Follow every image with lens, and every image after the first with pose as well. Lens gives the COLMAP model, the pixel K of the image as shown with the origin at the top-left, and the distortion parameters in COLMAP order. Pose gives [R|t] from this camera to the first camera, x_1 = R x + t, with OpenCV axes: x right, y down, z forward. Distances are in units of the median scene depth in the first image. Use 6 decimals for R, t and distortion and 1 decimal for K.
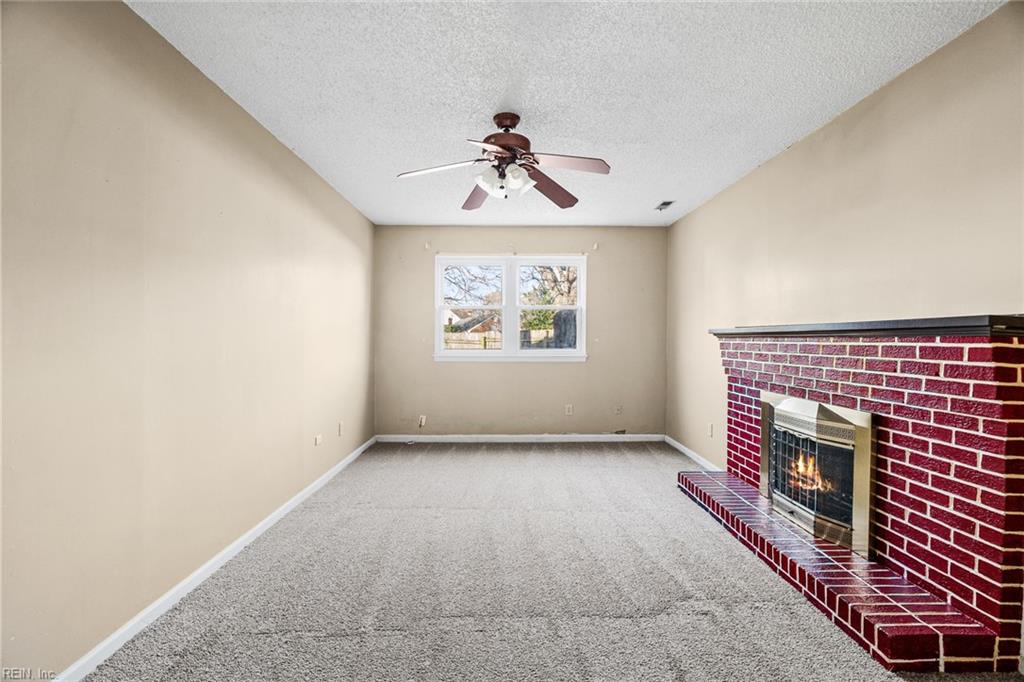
lens RADIAL K [[471.4, 0, 513.0], [0, 471.4, 343.6], [0, 0, 1]] dist [-0.007394, 0.004214]
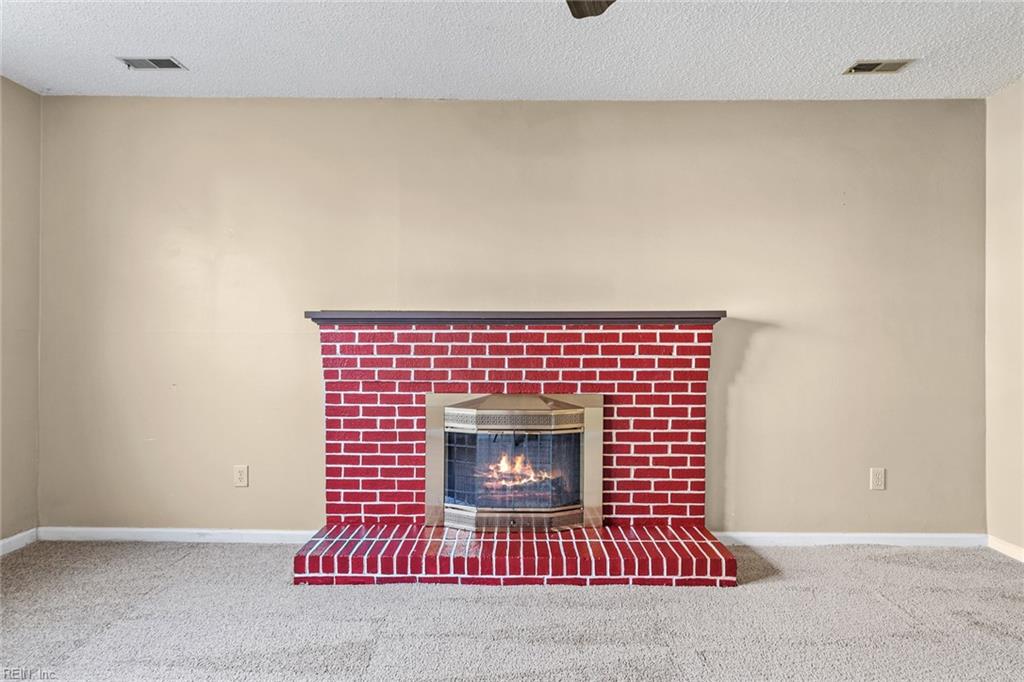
lens RADIAL K [[512.8, 0, 532.5], [0, 512.8, 338.1], [0, 0, 1]] dist [0.001643, 0.000025]
pose [[0.025096, -0.028385, 0.999282, -0.452411], [0.011751, 0.999536, 0.028097, -0.019585], [-0.999616, 0.011038, 0.025418, 1.158287]]
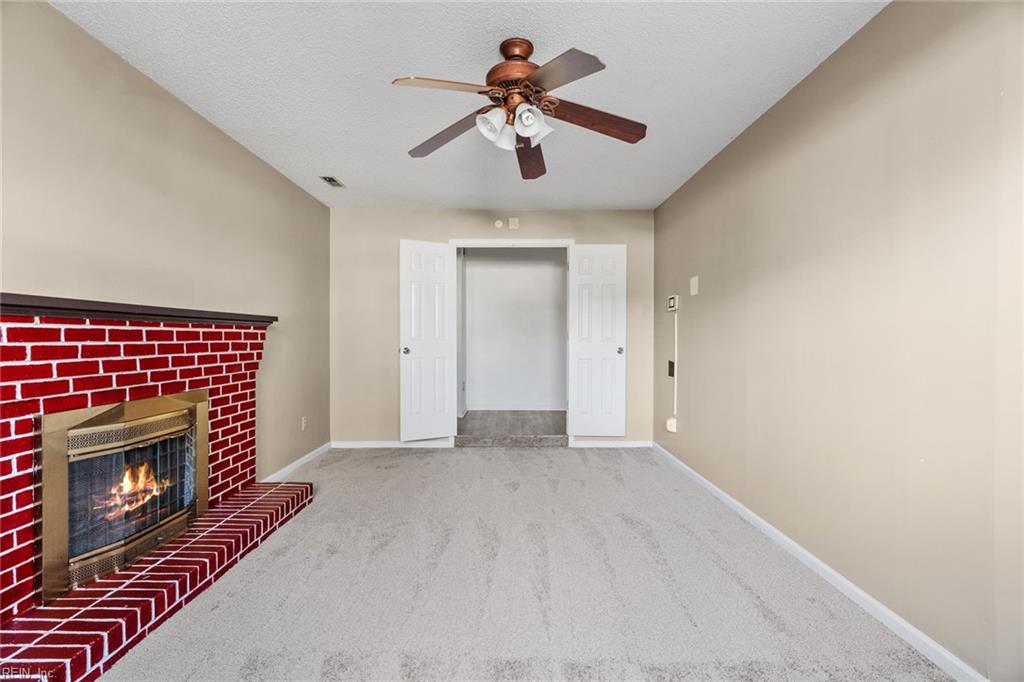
lens RADIAL K [[471.4, 0, 512.6], [0, 471.4, 337.4], [0, 0, 1]] dist [-0.007394, 0.004214]
pose [[-0.999172, -0.039911, 0.007890, -0.008170], [-0.039826, 0.999150, 0.010606, -0.024510], [-0.008307, 0.010283, -0.999913, 2.241040]]
